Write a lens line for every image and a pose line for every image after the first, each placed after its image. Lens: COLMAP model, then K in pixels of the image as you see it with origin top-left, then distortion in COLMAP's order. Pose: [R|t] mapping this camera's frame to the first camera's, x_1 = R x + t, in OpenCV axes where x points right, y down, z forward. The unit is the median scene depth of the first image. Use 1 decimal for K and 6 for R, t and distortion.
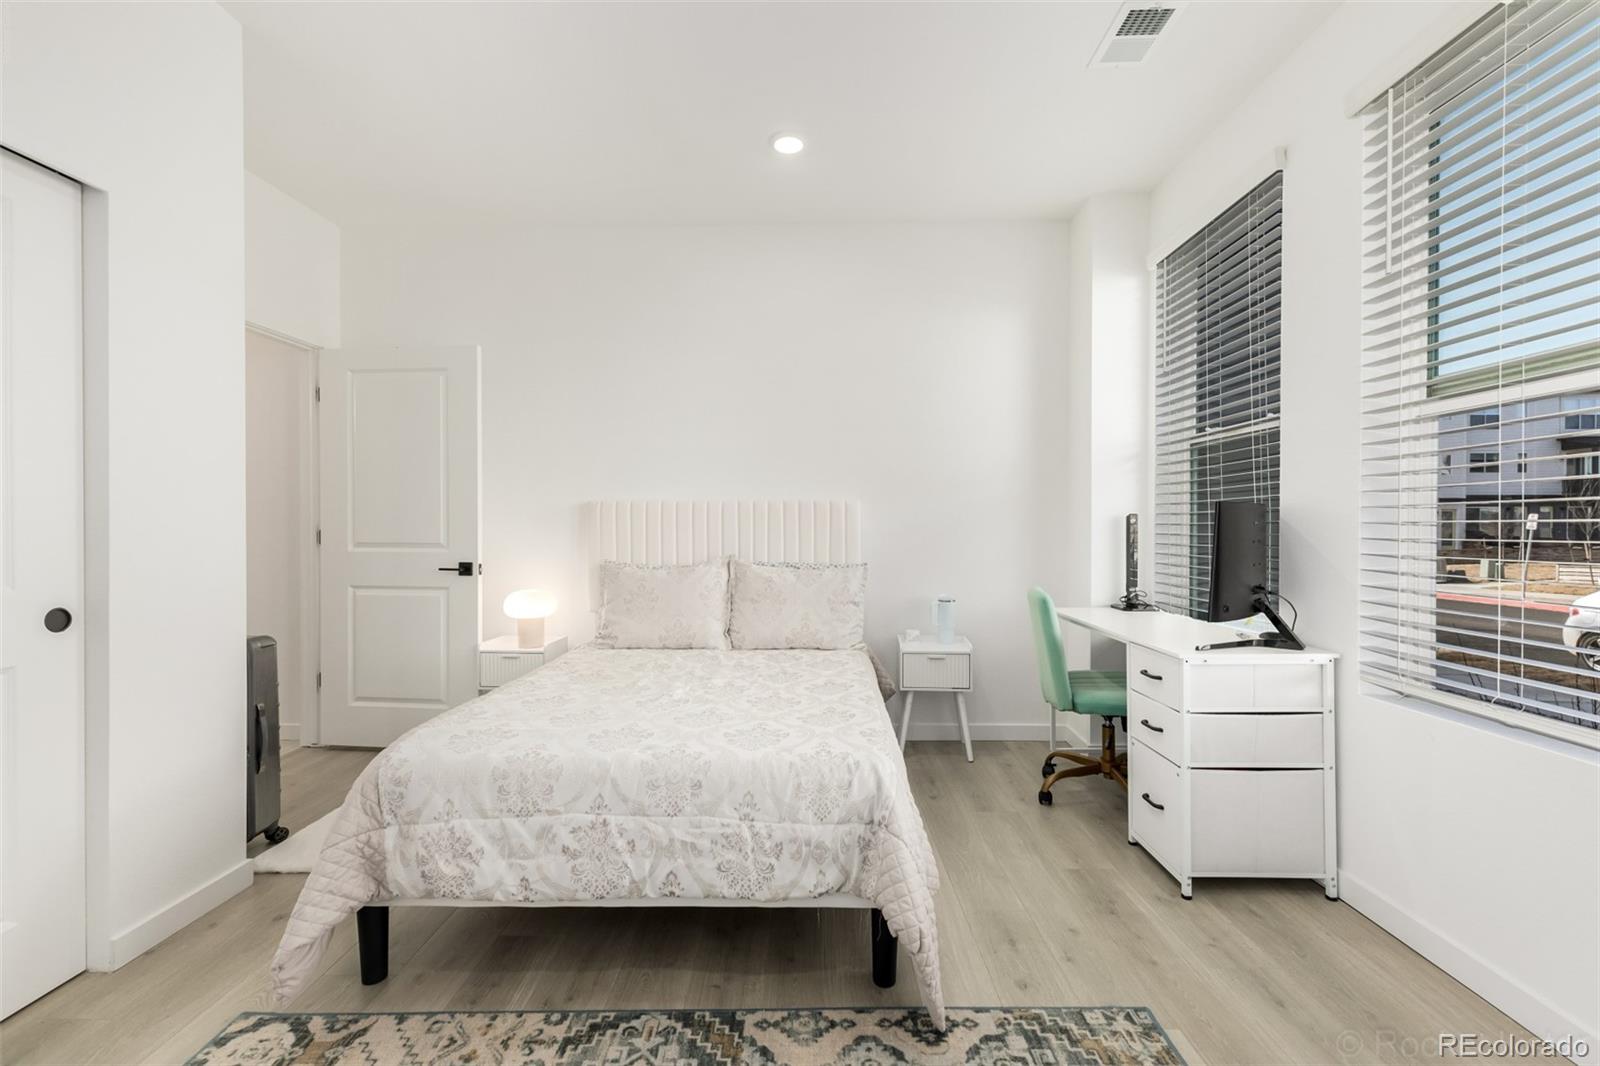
lens RADIAL K [[696.3, 0, 770.6], [0, 696.3, 534.9], [0, 0, 1]] dist [0.009042, -0.000751]
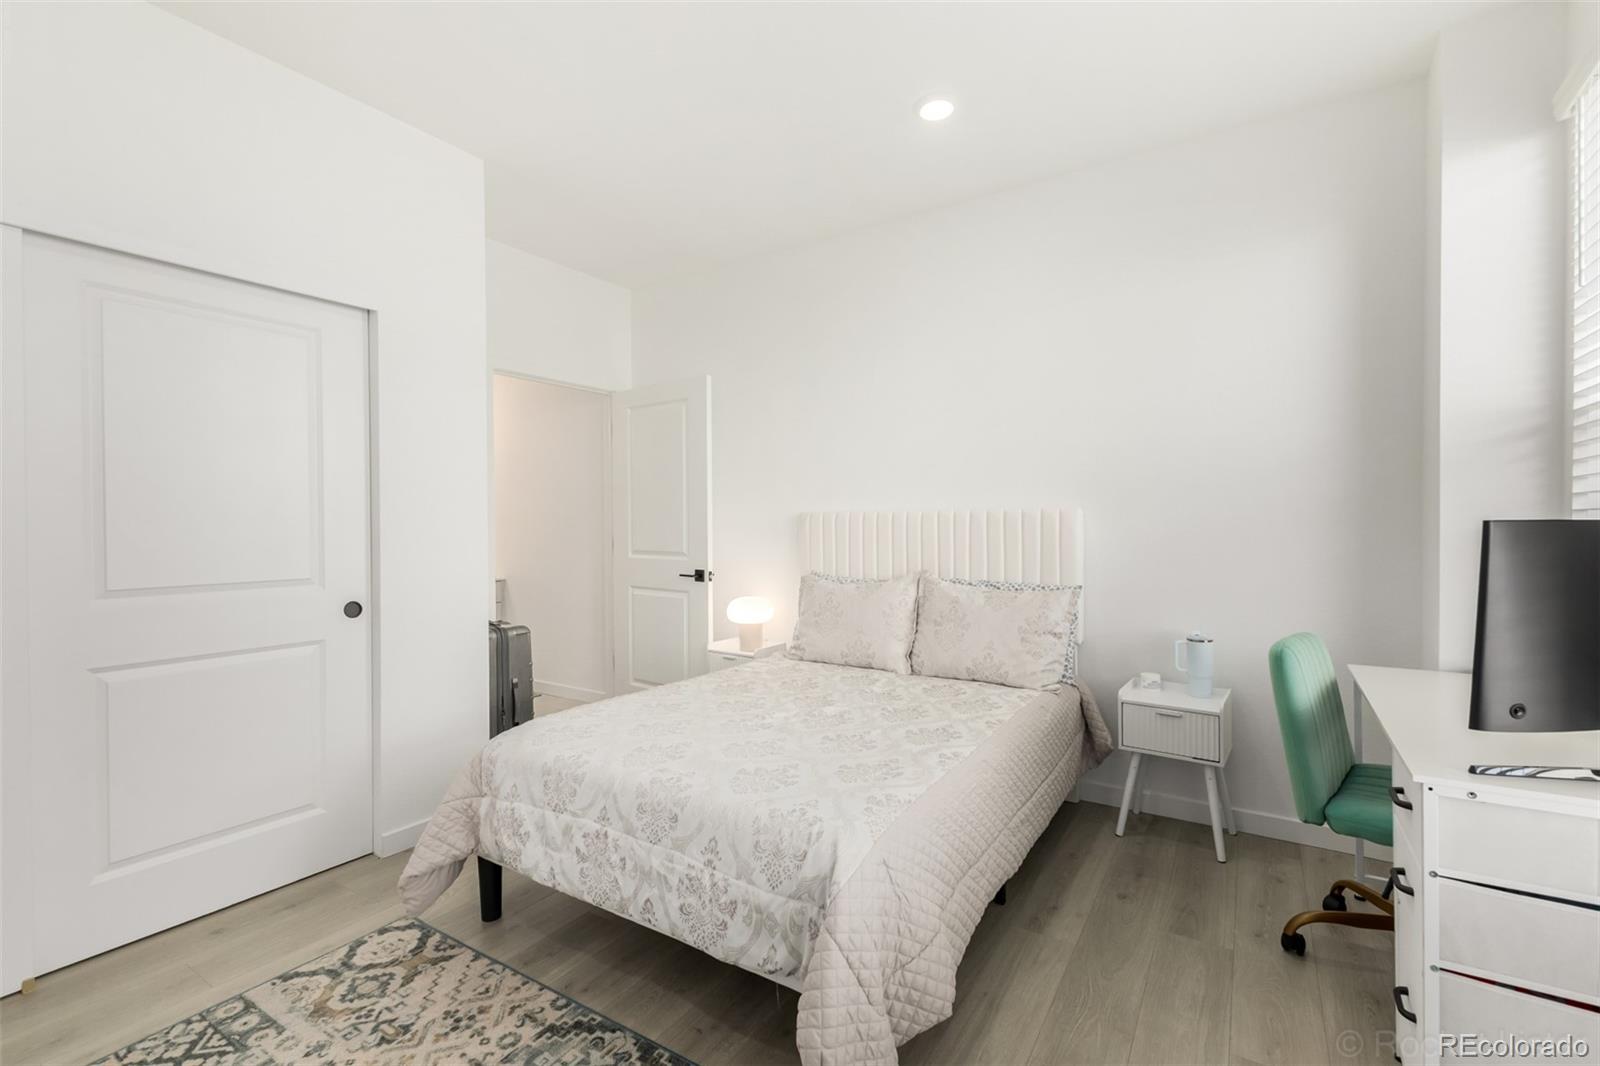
lens RADIAL K [[696.3, 0, 801.4], [0, 696.3, 534.6], [0, 0, 1]] dist [0.009042, -0.000751]
pose [[0.848455, 0.003612, -0.529256, 0.565969], [-0.000799, 0.999984, 0.005545, -0.045302], [0.529268, -0.004282, 0.848444, 0.265661]]
